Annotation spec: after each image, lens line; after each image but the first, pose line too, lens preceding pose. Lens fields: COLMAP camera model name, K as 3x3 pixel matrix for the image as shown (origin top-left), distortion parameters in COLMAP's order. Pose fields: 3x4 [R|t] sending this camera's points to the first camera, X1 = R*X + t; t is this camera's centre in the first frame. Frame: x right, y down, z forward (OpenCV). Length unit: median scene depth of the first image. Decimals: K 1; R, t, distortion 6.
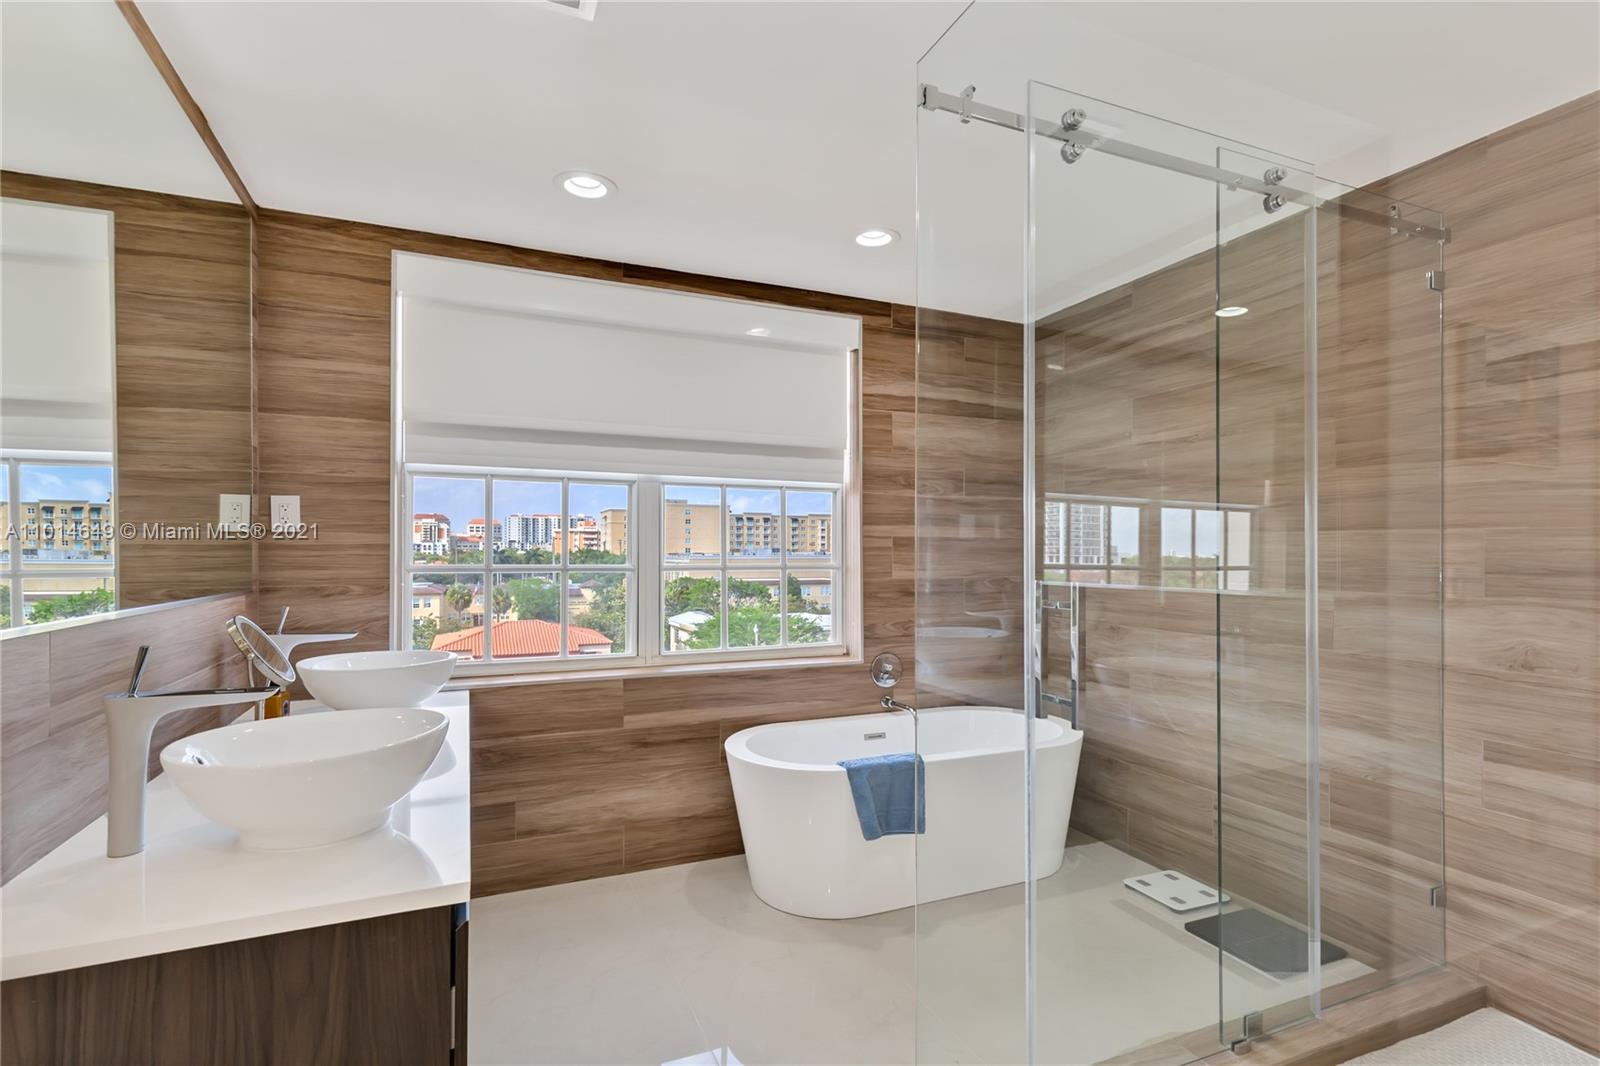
lens RADIAL K [[729.6, 0, 798.5], [0, 729.6, 545.3], [0, 0, 1]] dist [0.001794, 0.000514]
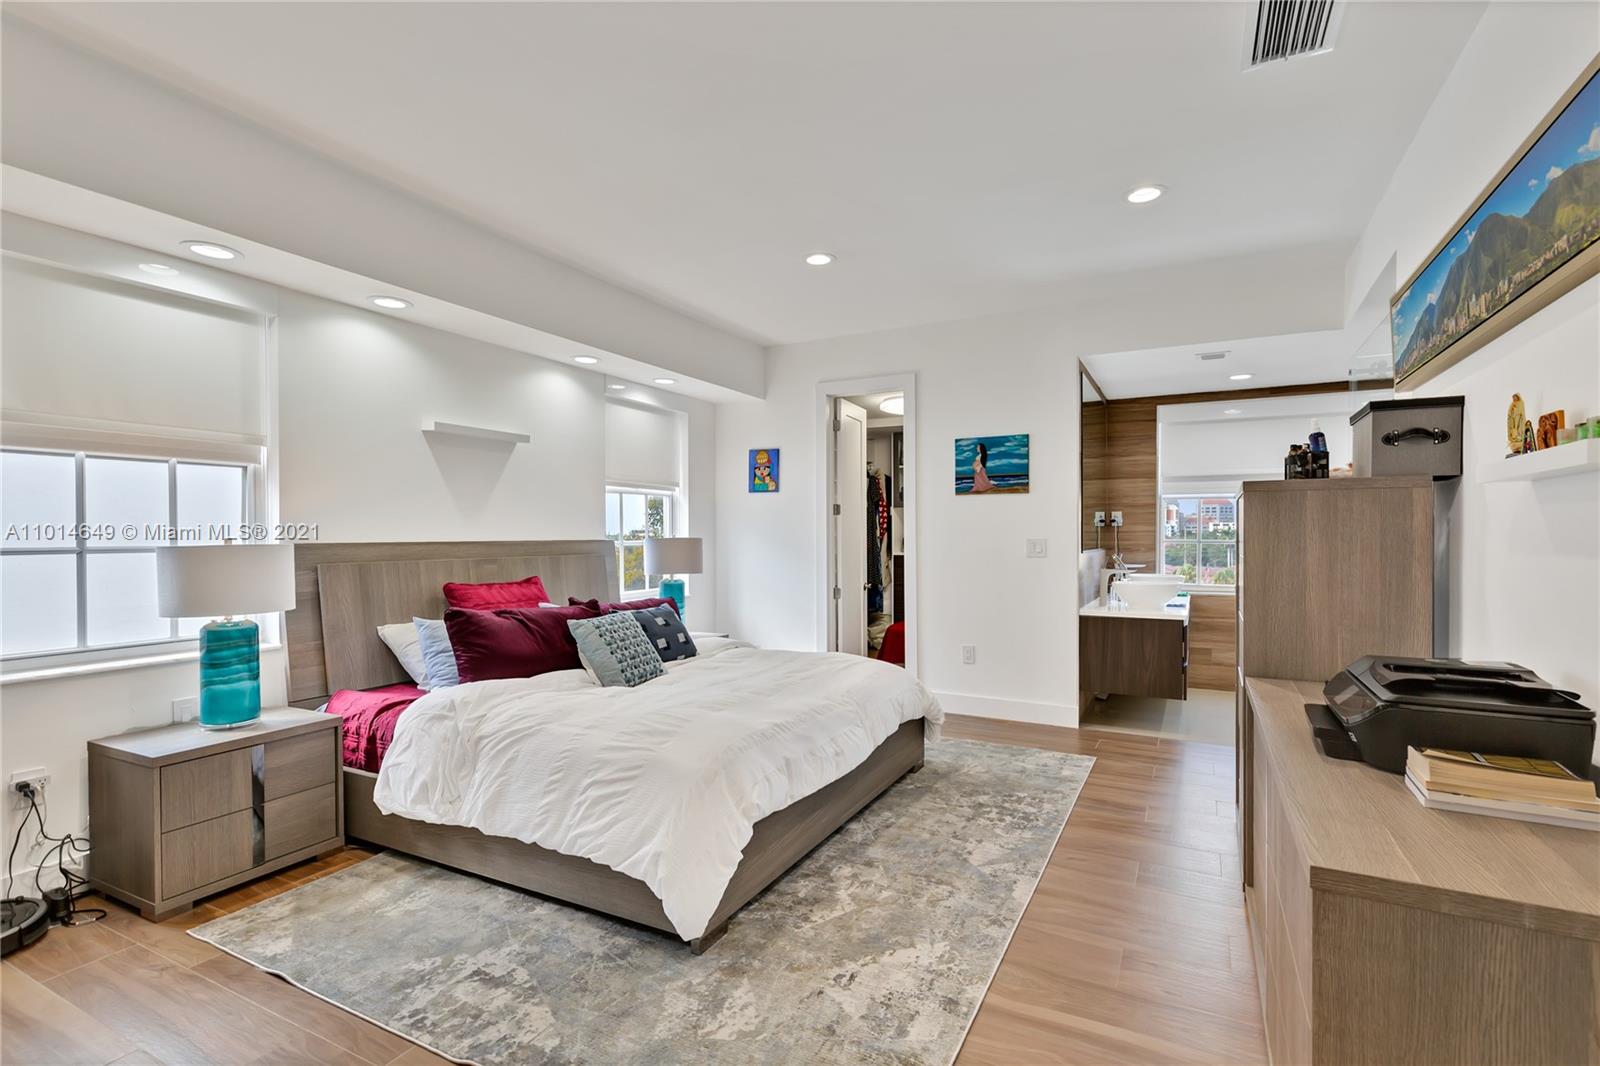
lens RADIAL K [[796.0, 0, 800.0], [0, 796.0, 533.0], [0, 0, 1]] dist [0.000811, 0.000205]
pose [[0.630115, 0.002335, -0.776498, 0.706861], [0.004586, 0.999967, 0.006728, -0.015285], [0.776488, -0.007800, 0.630084, -1.501136]]
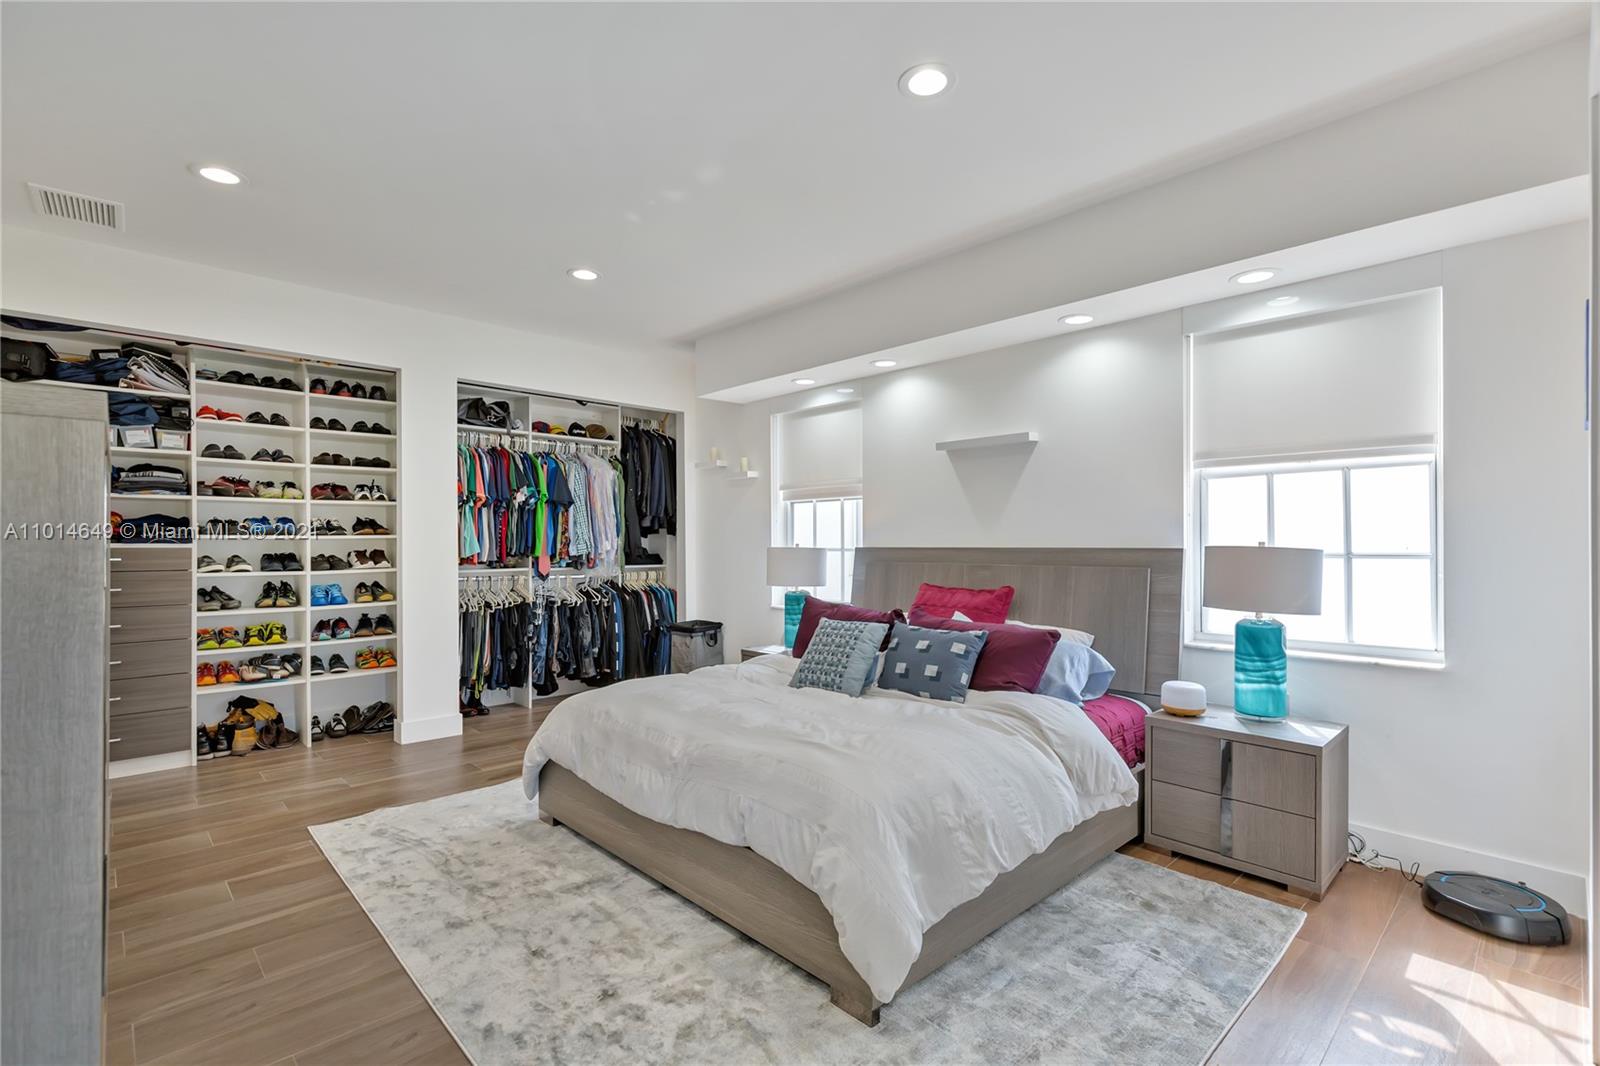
lens RADIAL K [[729.6, 0, 798.5], [0, 729.6, 545.3], [0, 0, 1]] dist [0.001794, 0.000514]
pose [[-0.937985, 0.016388, -0.346289, -0.752718], [0.017627, 0.999845, -0.000428, 0.013428], [0.346228, -0.006506, -0.938128, 1.918941]]
